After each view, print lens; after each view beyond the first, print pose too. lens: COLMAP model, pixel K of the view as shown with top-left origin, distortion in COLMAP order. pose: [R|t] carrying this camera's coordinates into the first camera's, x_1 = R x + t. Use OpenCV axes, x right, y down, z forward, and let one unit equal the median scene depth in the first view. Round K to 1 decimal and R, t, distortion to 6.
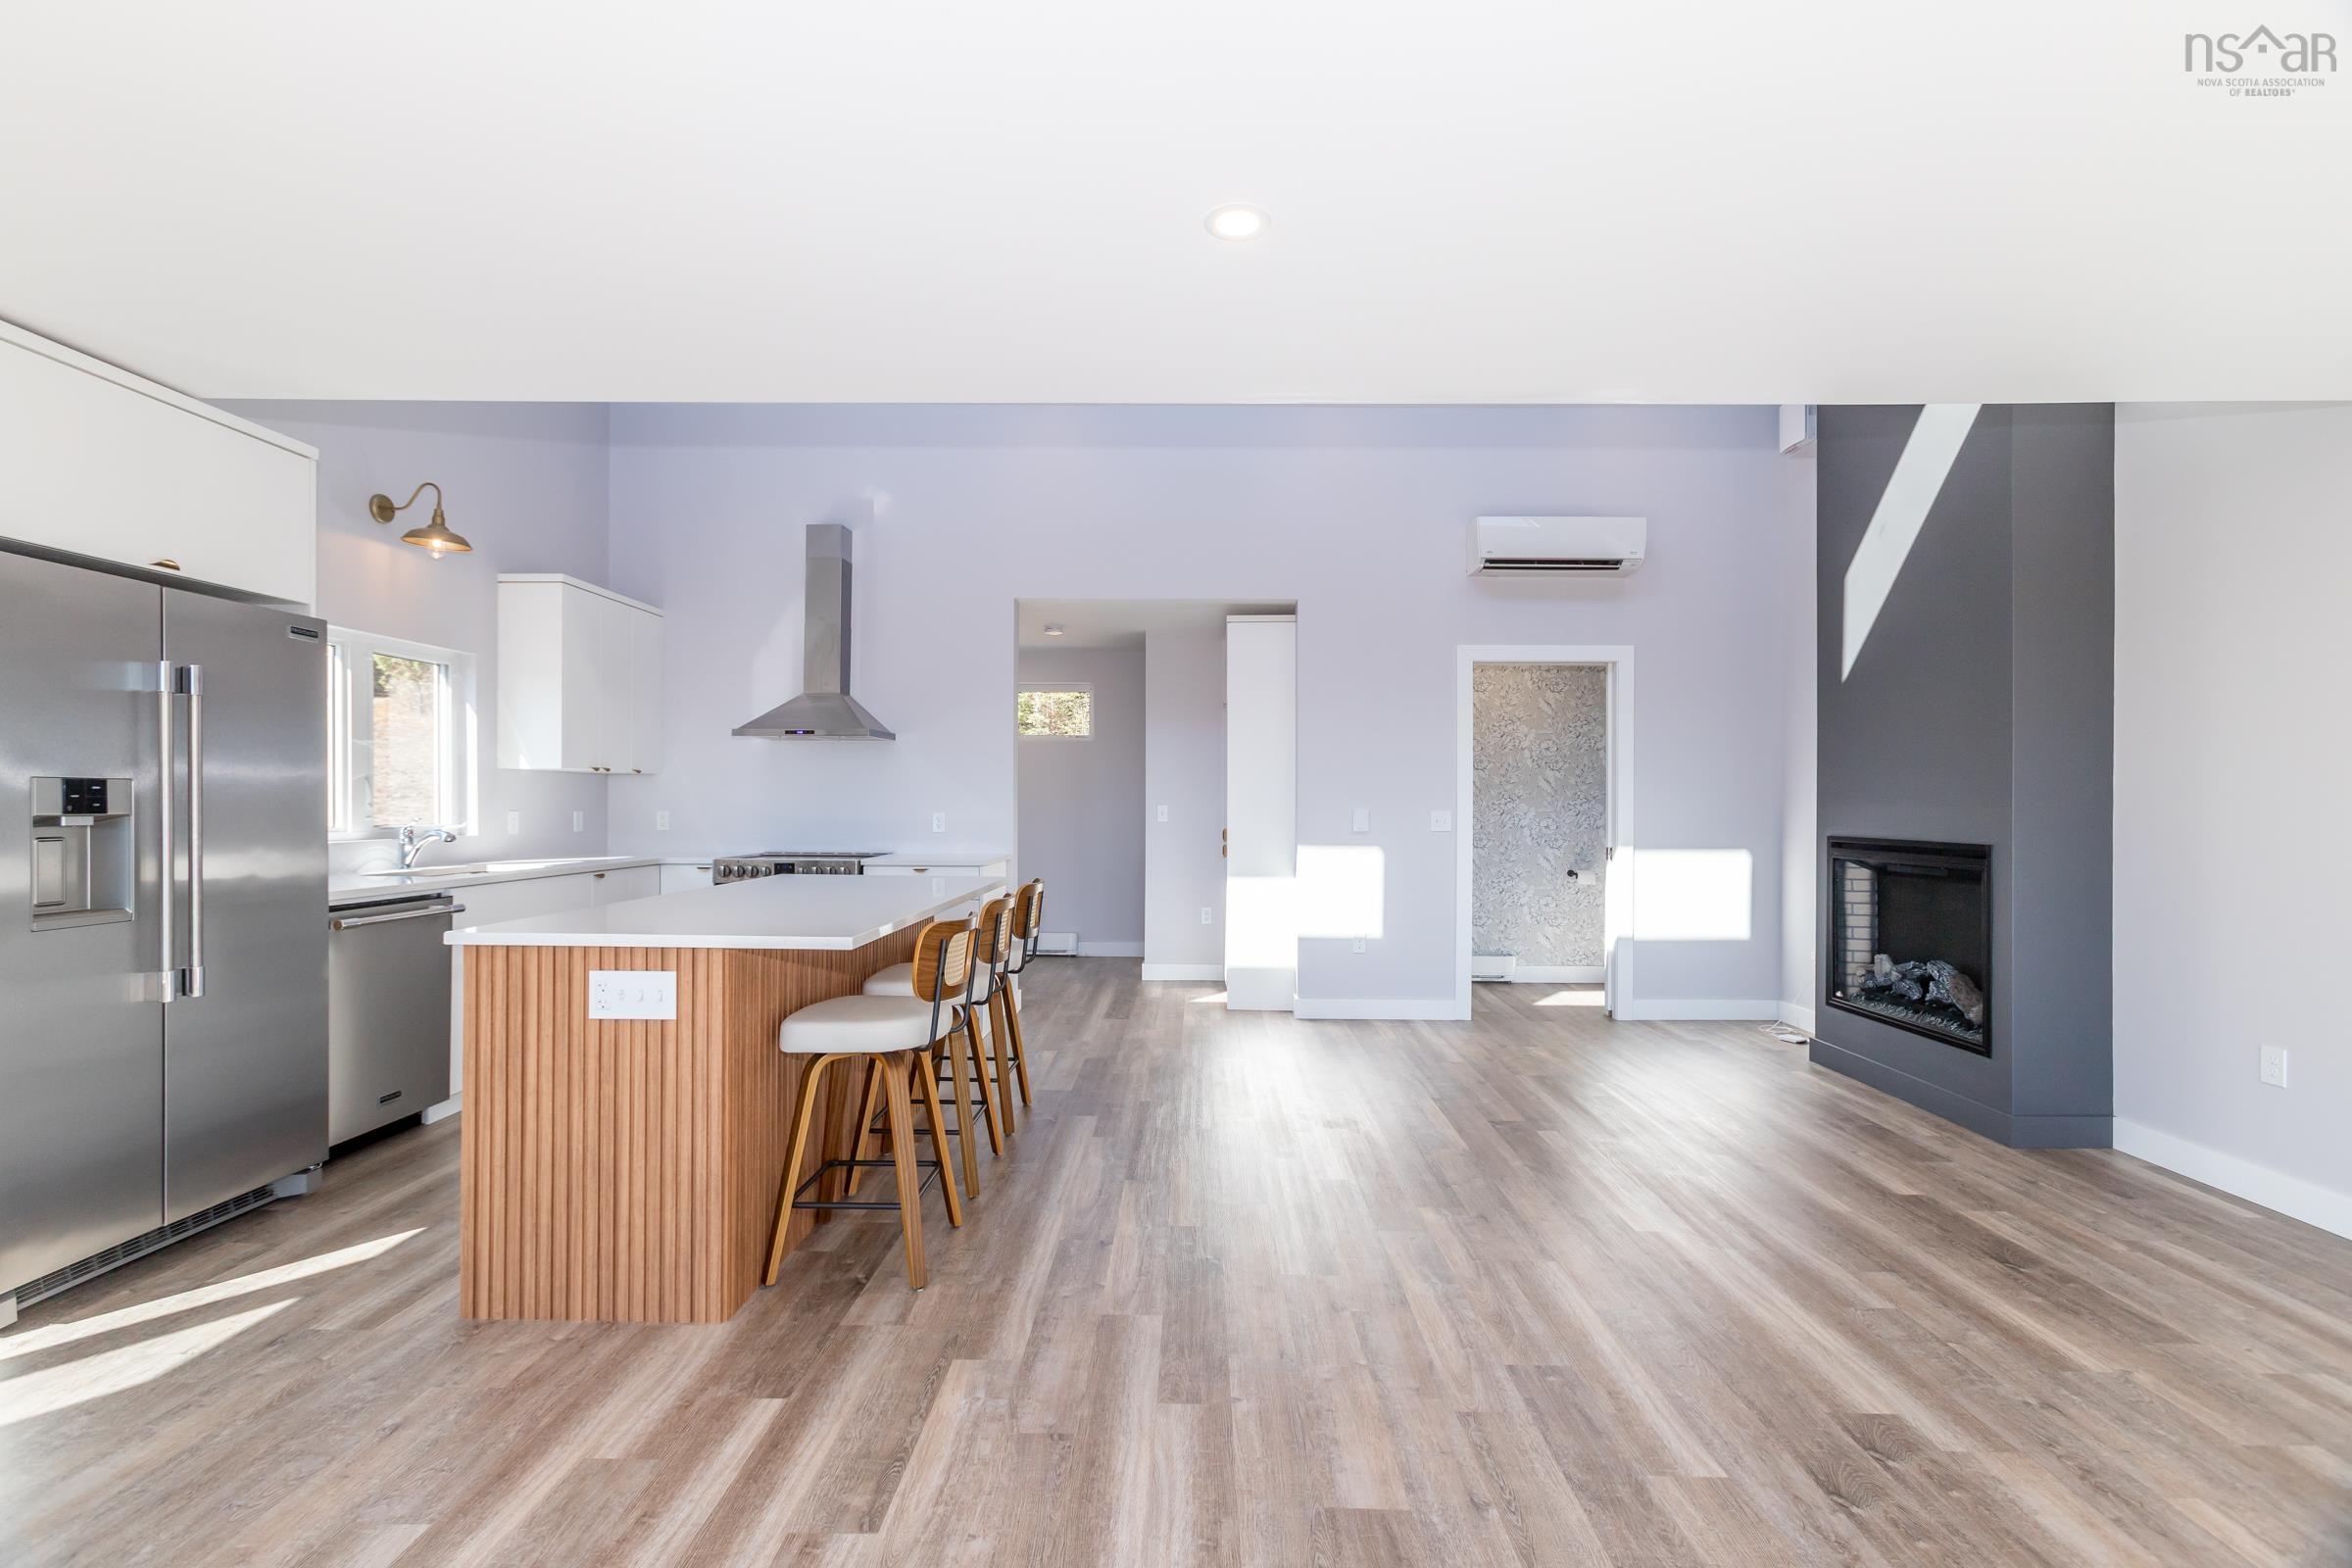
lens RADIAL K [[1044.4, 0, 1182.5], [0, 1044.4, 795.6], [0, 0, 1]] dist [-0.010500, 0.008133]
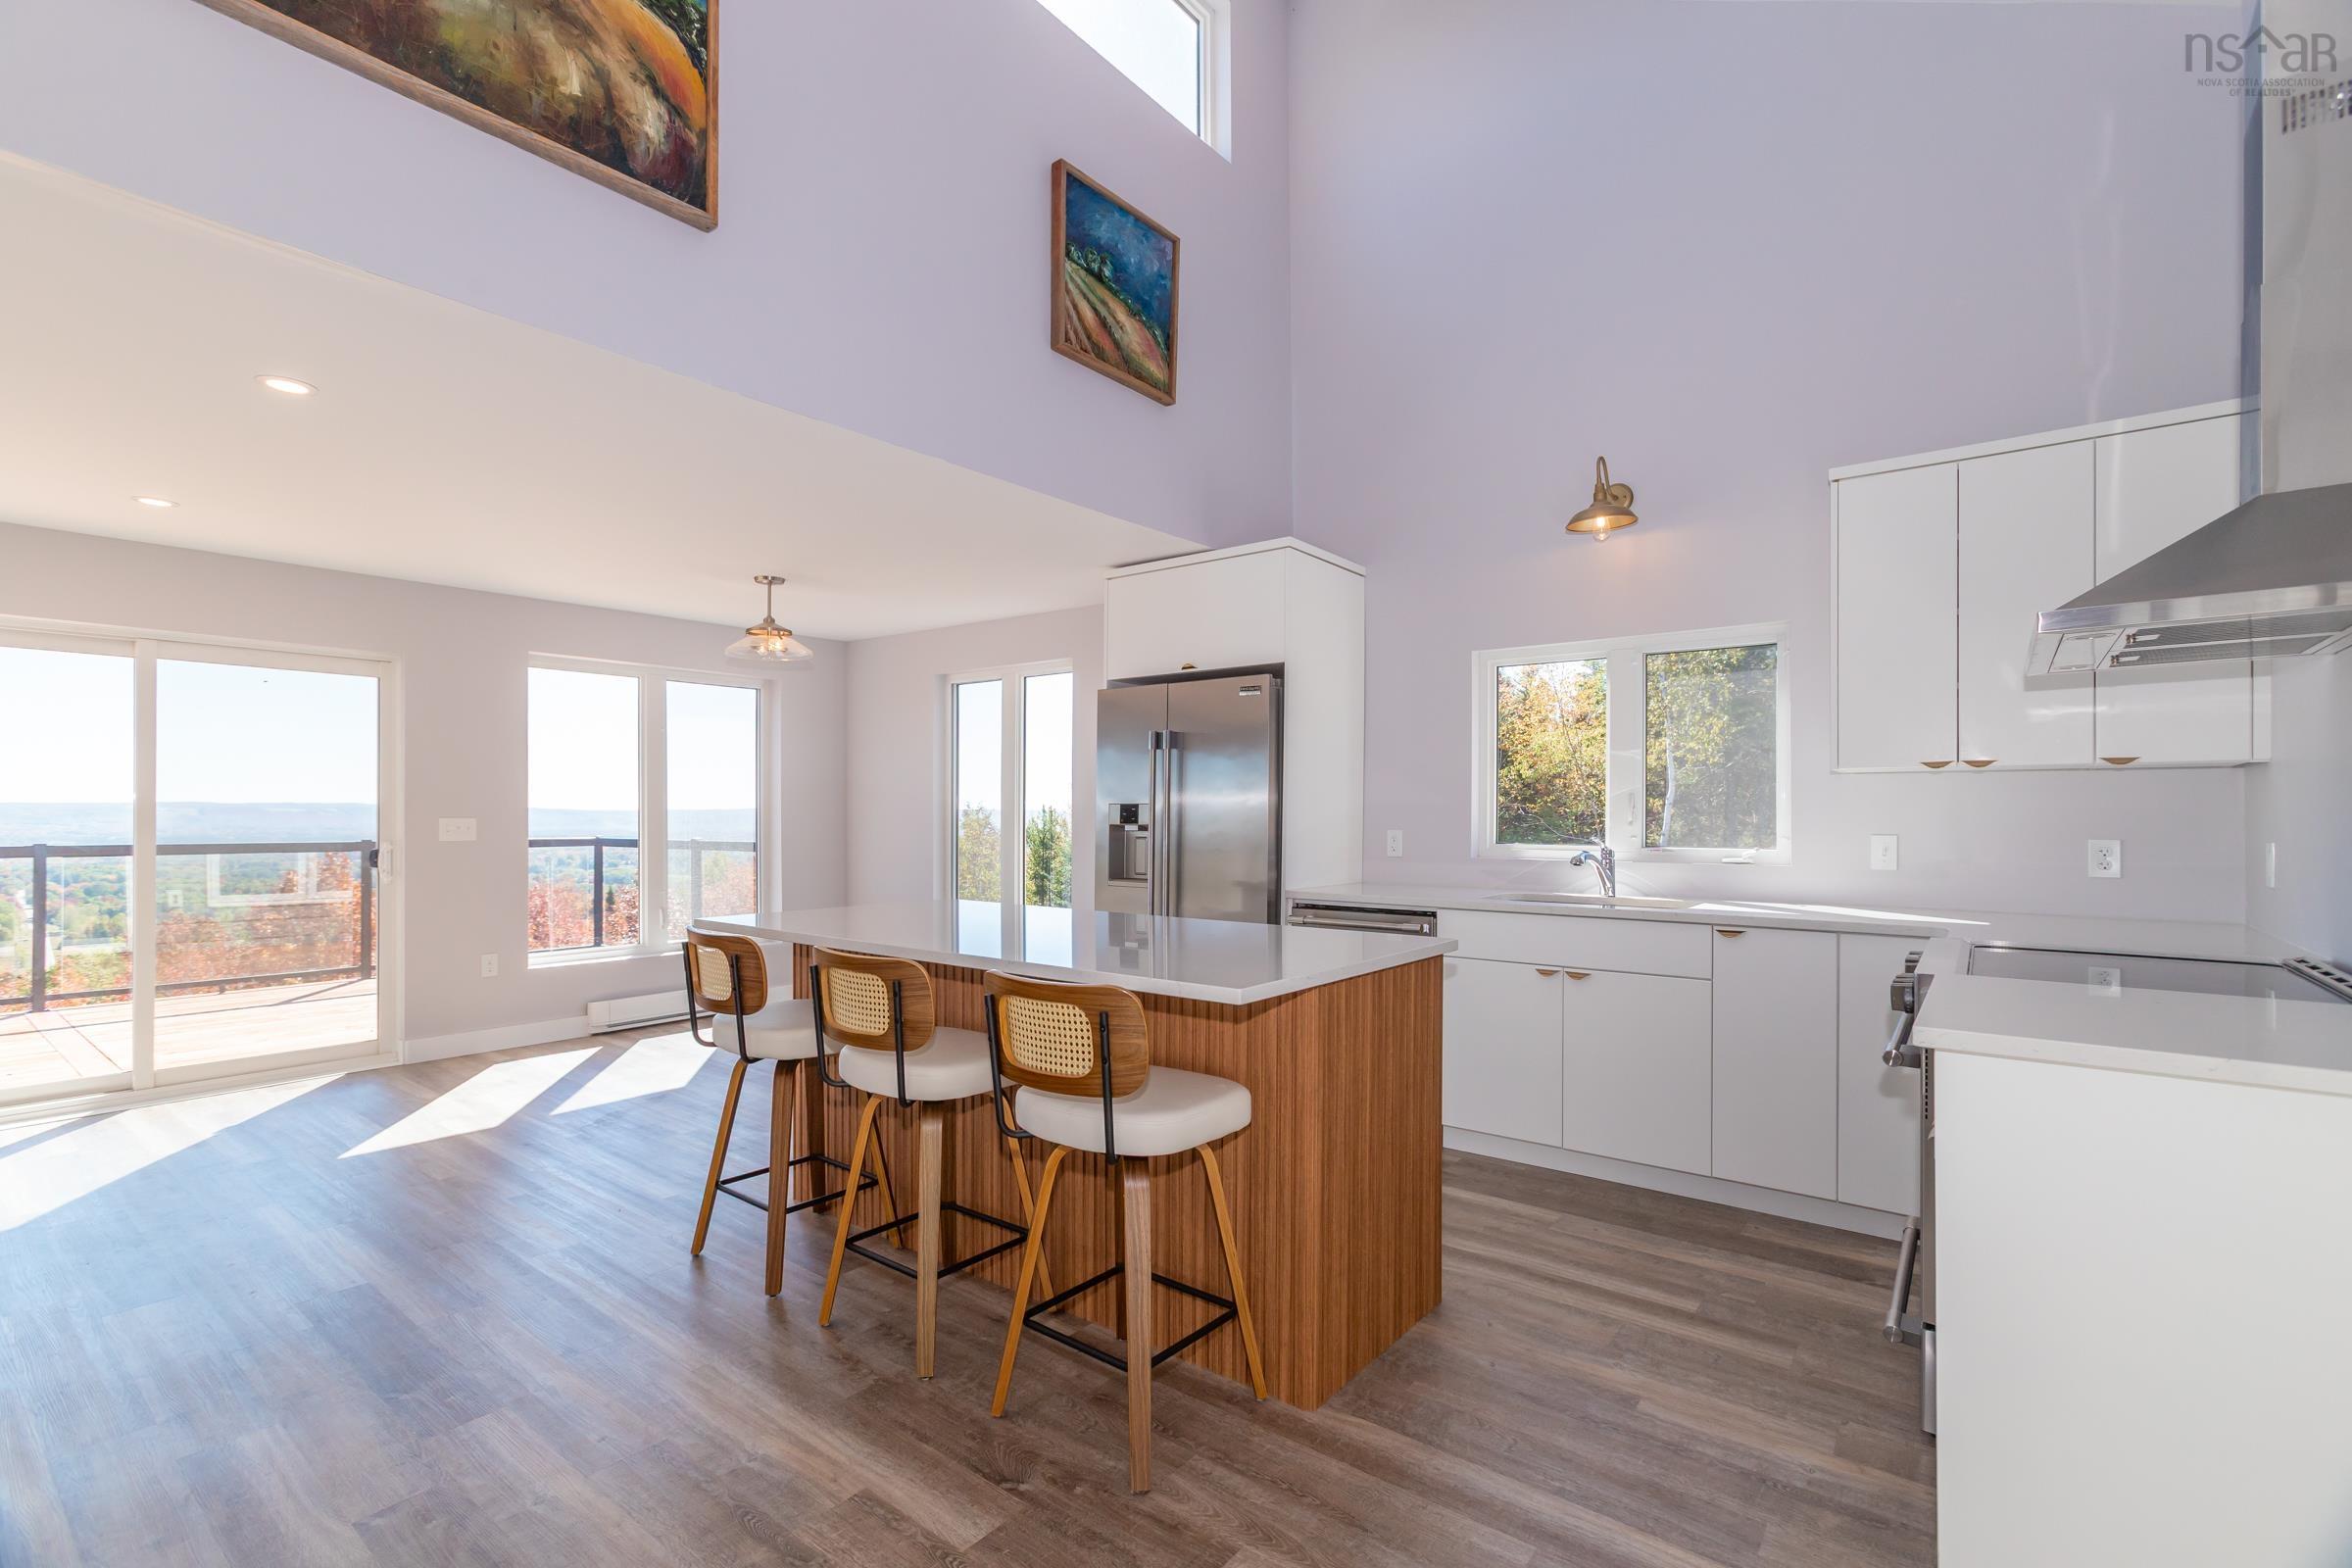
lens RADIAL K [[1044.4, 0, 1174.5], [0, 1044.4, 813.1], [0, 0, 1]] dist [-0.010500, 0.008133]
pose [[-0.605582, -0.007947, -0.795744, 0.257016], [-0.001173, 0.999958, -0.009094, 0.012001], [0.795782, -0.004574, -0.605565, 1.656075]]
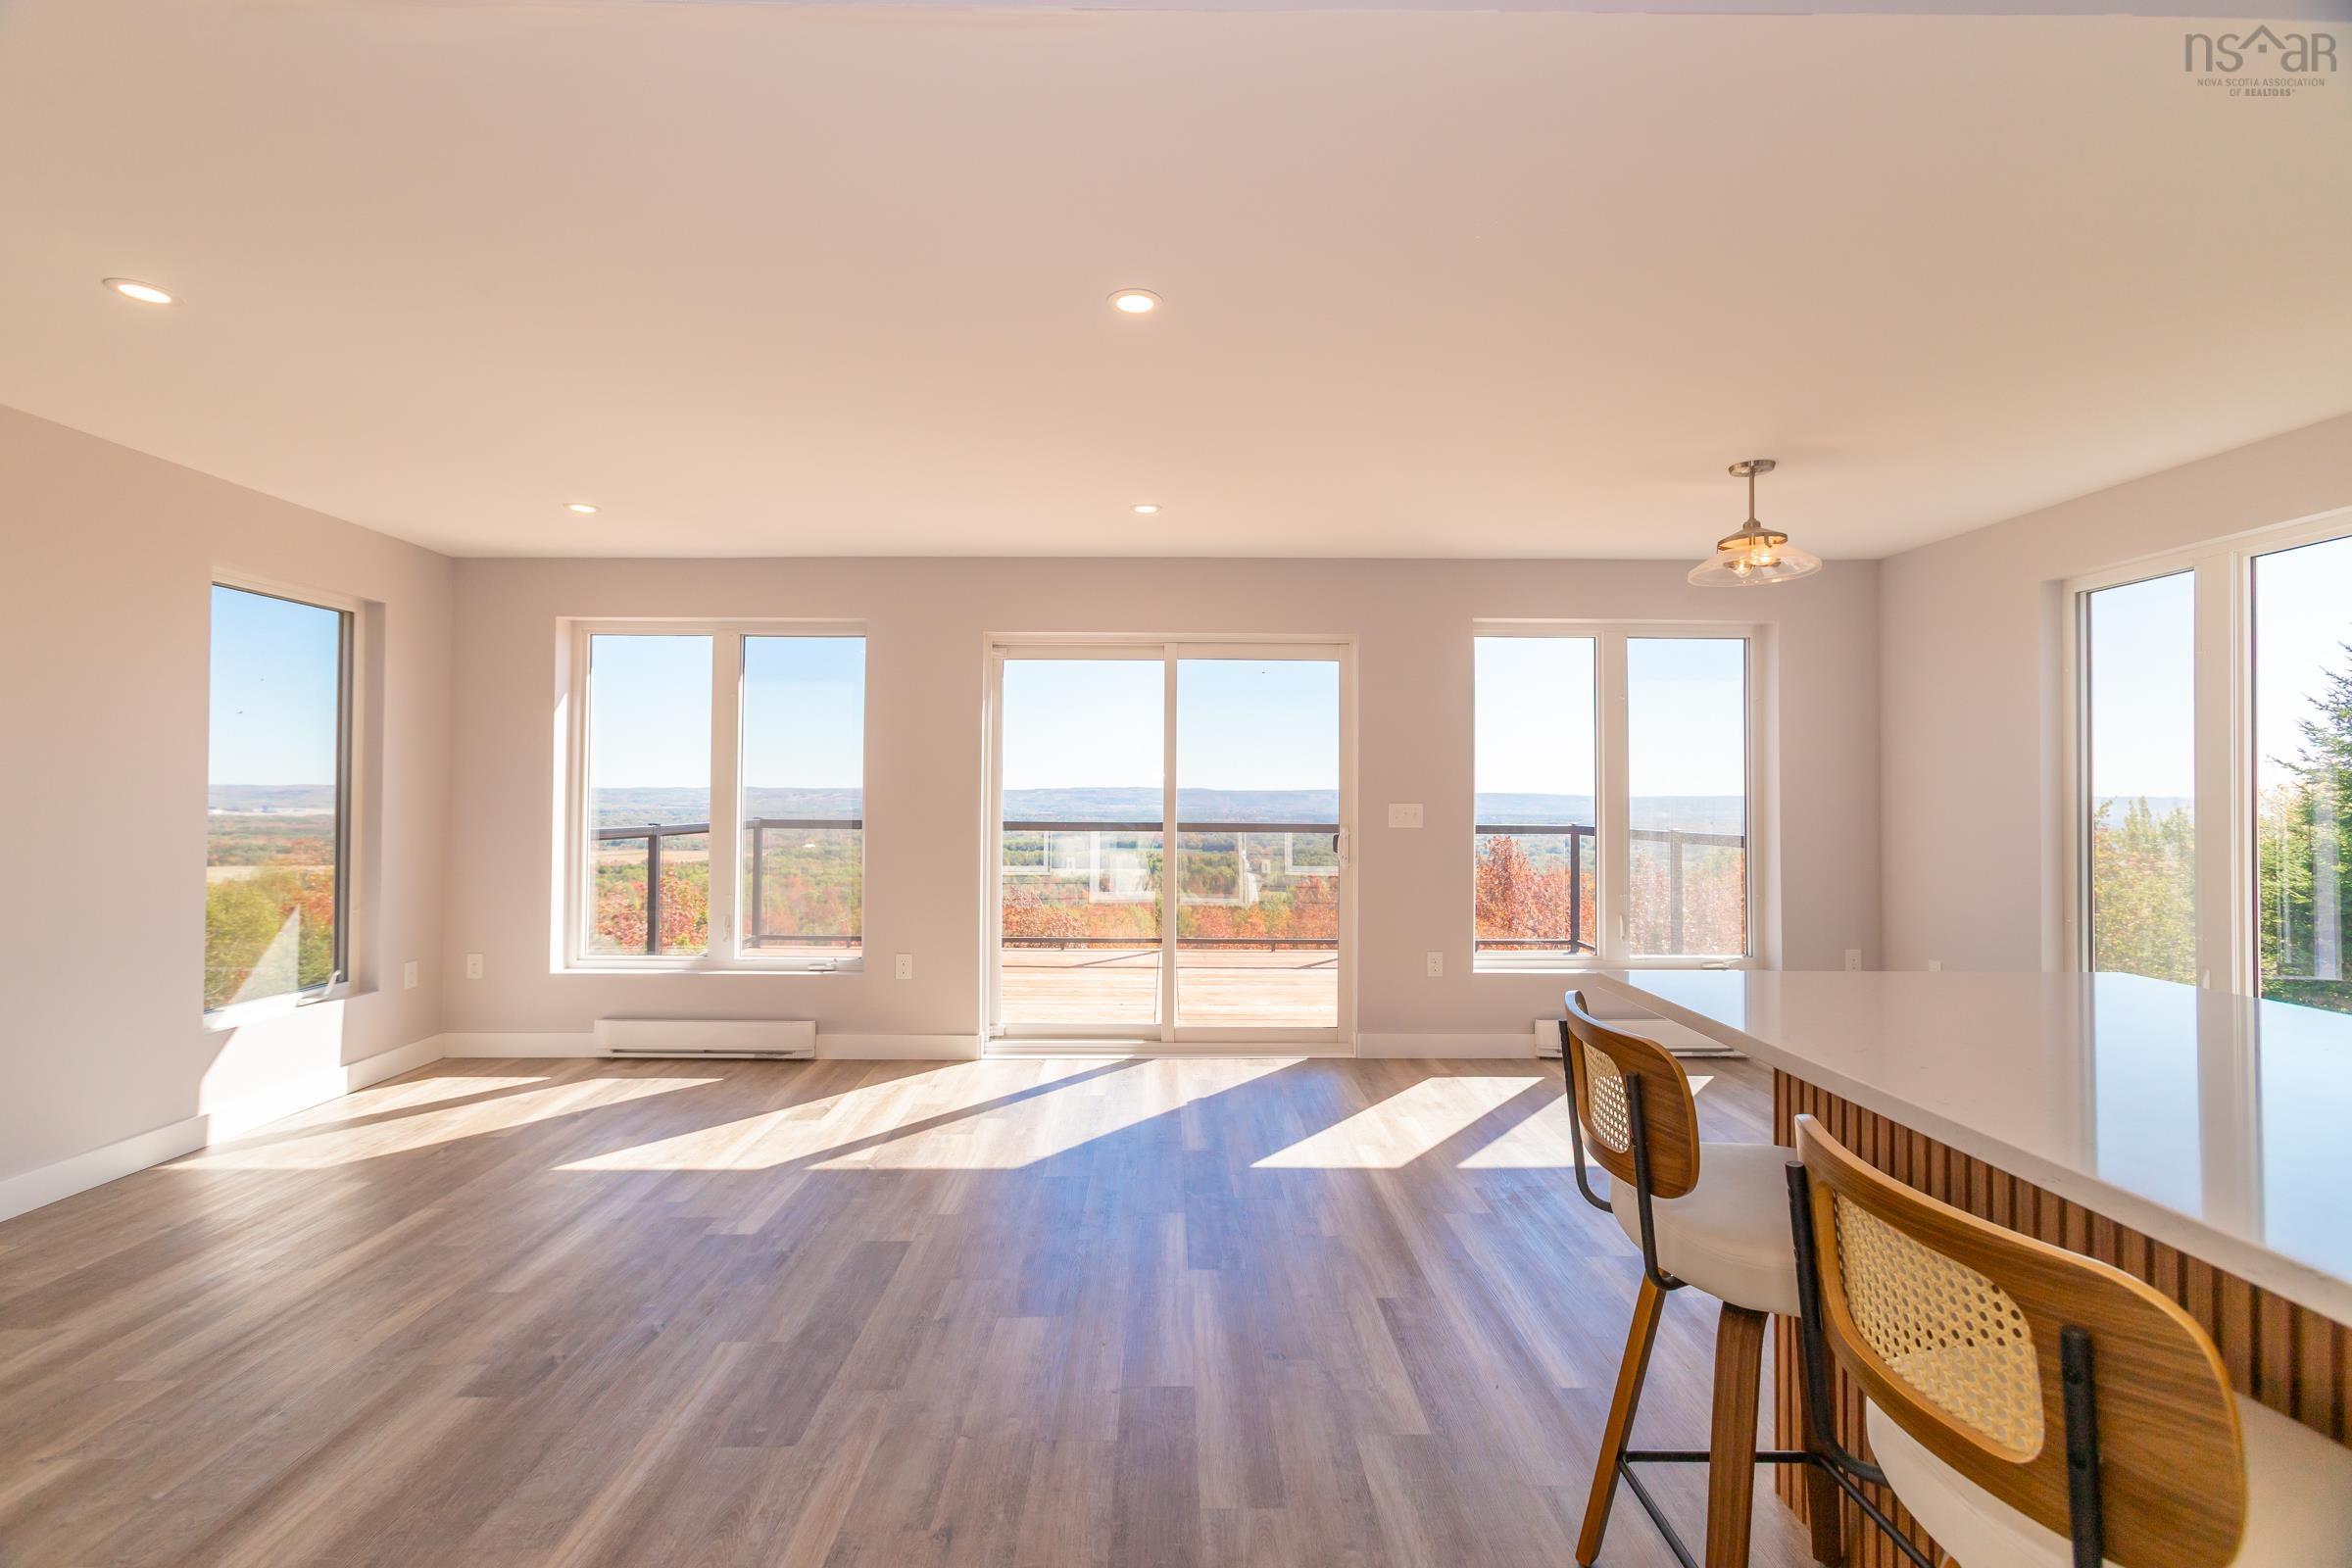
lens RADIAL K [[1044.4, 0, 1180.8], [0, 1044.4, 782.9], [0, 0, 1]] dist [-0.010500, 0.008133]
pose [[-0.999583, -0.013012, -0.025780, 0.014725], [-0.012533, 0.999747, -0.018658, 0.009116], [0.026017, -0.018327, -0.999494, 1.310275]]
